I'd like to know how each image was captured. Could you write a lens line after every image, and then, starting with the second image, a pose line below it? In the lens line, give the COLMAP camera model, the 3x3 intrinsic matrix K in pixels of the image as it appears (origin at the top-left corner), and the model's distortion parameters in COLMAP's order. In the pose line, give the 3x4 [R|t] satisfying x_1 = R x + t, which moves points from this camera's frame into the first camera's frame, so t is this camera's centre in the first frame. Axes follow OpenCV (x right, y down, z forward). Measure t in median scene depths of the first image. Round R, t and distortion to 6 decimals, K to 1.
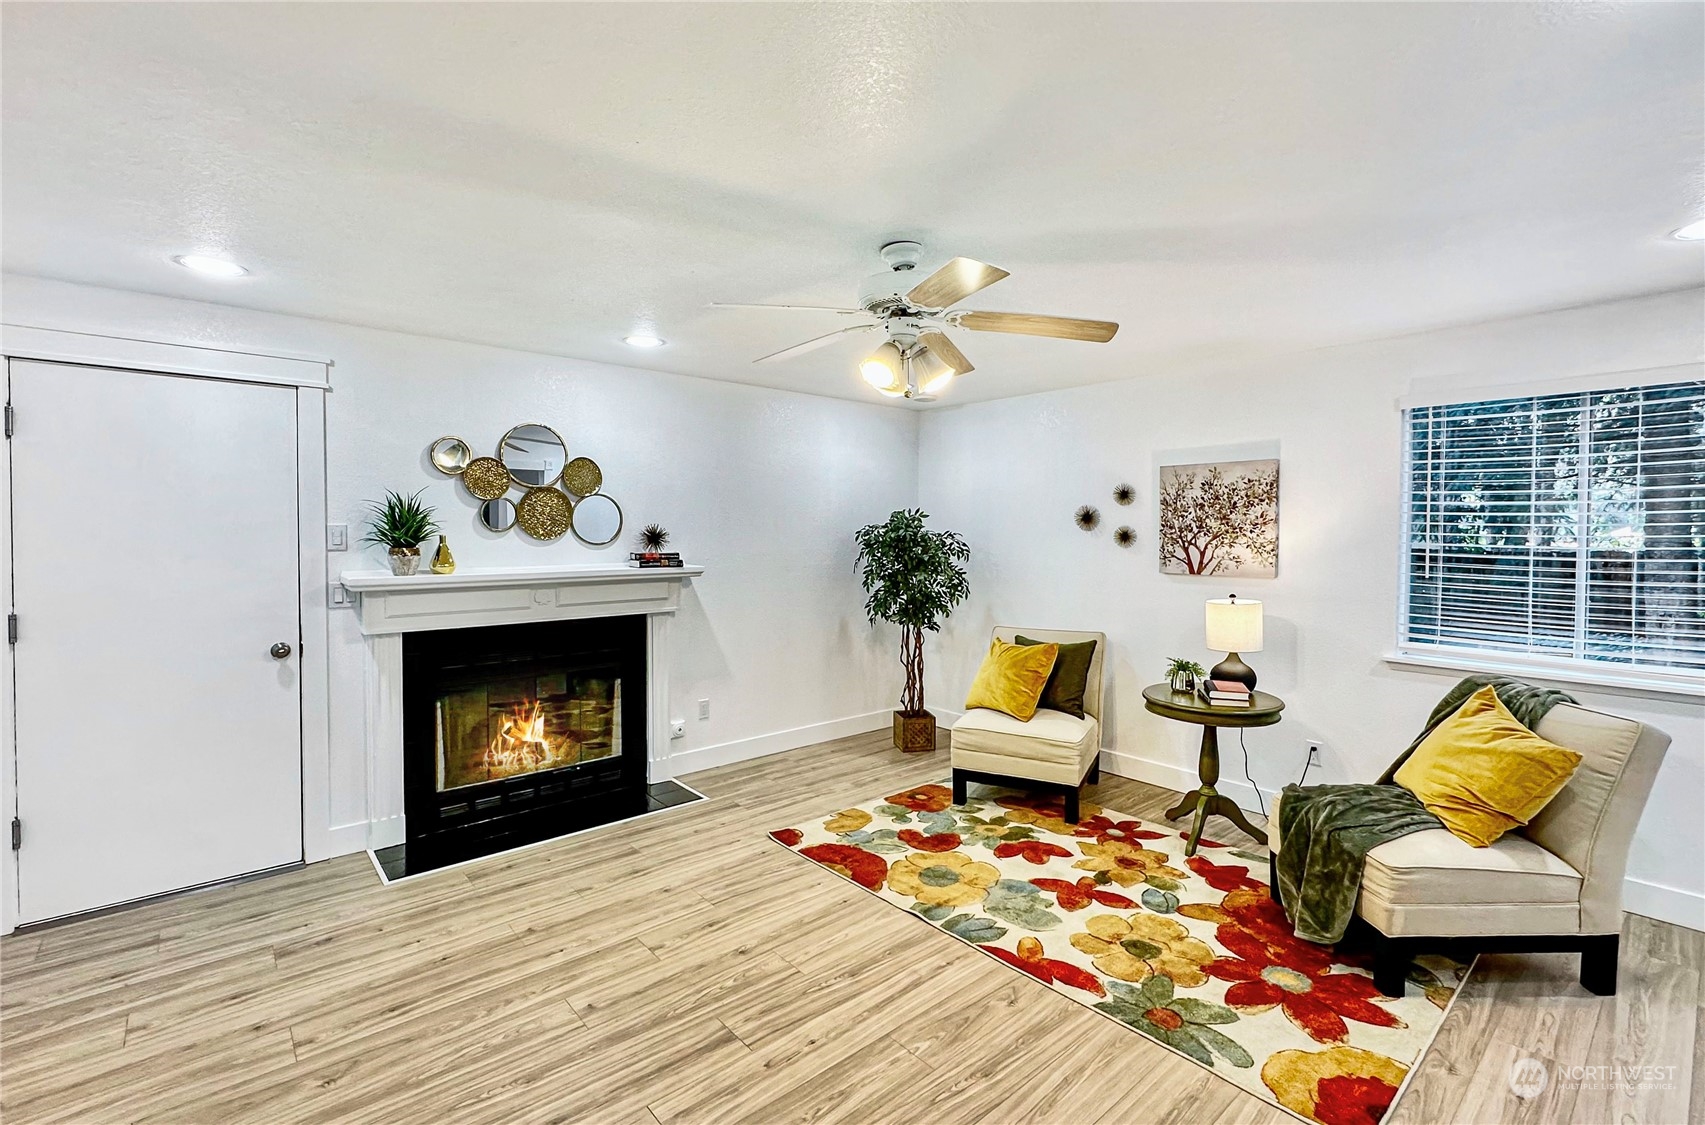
lens RADIAL K [[683.7, 0, 852.5], [0, 683.7, 562.5], [0, 0, 1]] dist [-0.001202, -0.000099]
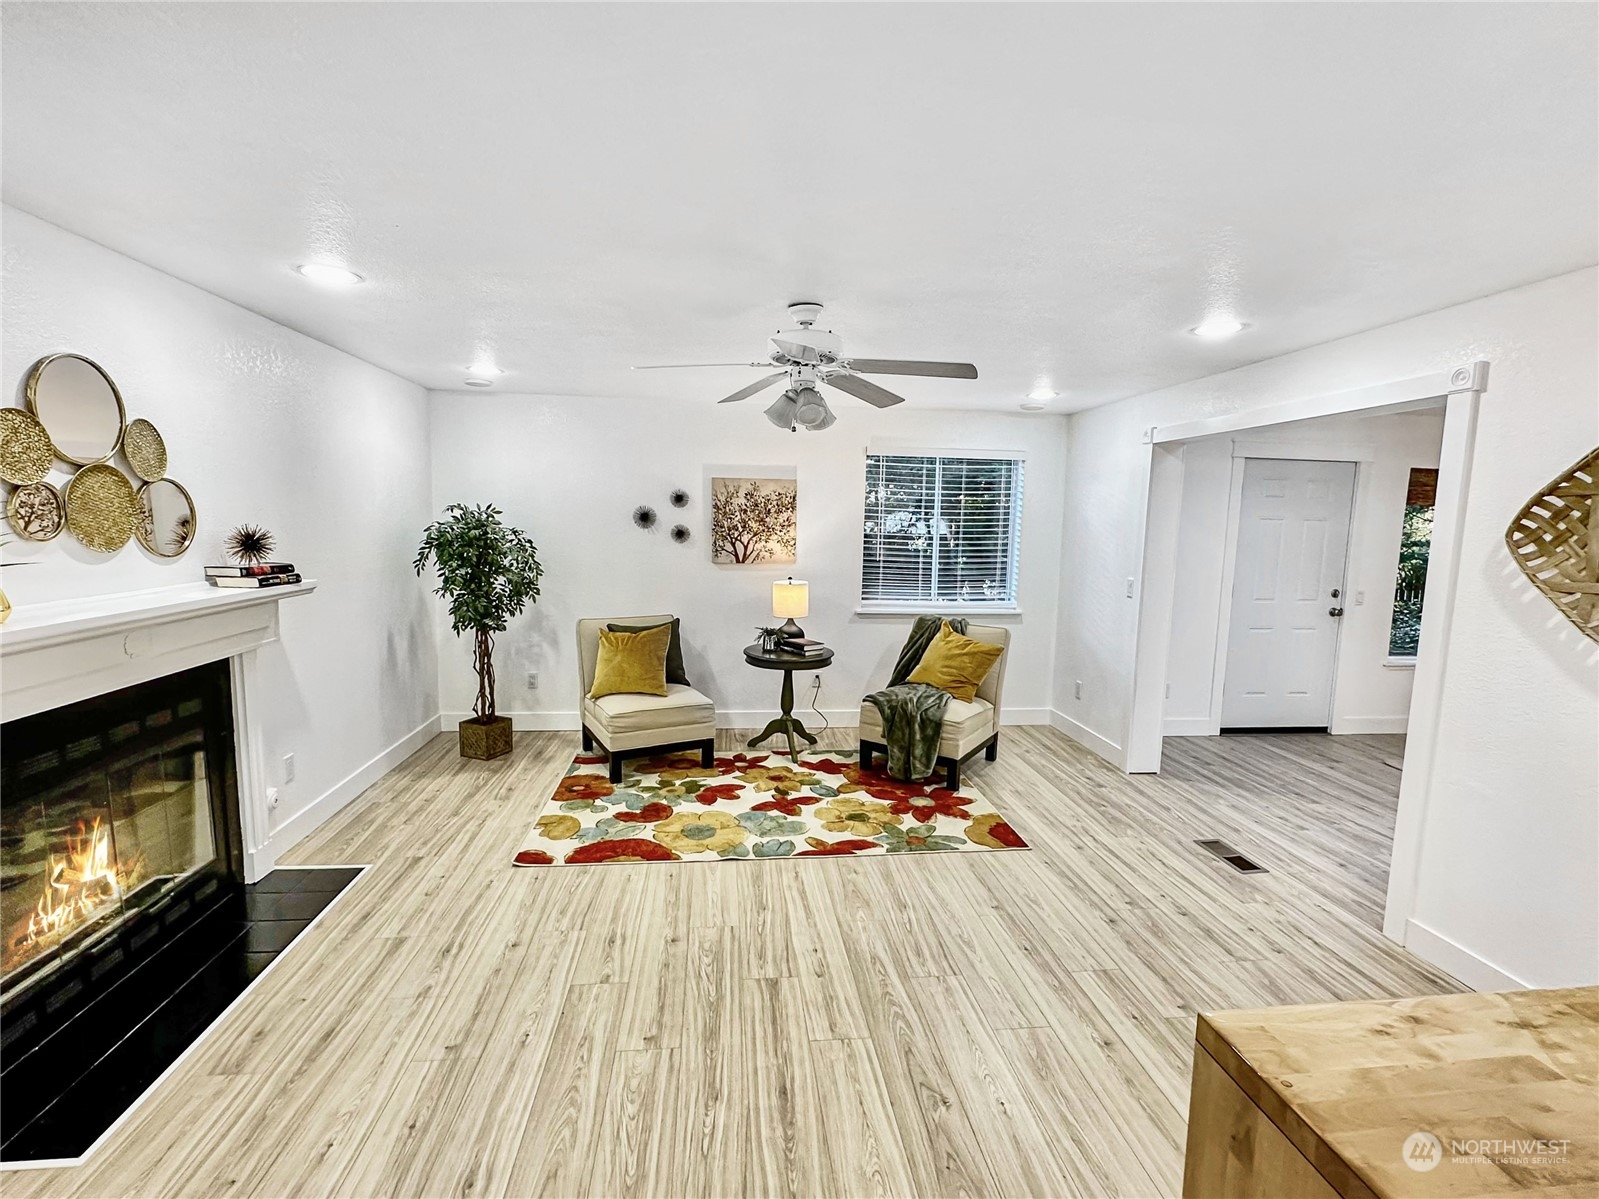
lens RADIAL K [[648.9, 0, 797.7], [0, 648.9, 603.4], [0, 0, 1]] dist [-0.000913, -0.000256]
pose [[0.636843, -0.087841, 0.765973, -0.483585], [0.020897, 0.995090, 0.096741, -0.029813], [-0.770710, -0.045602, 0.635552, 0.146469]]
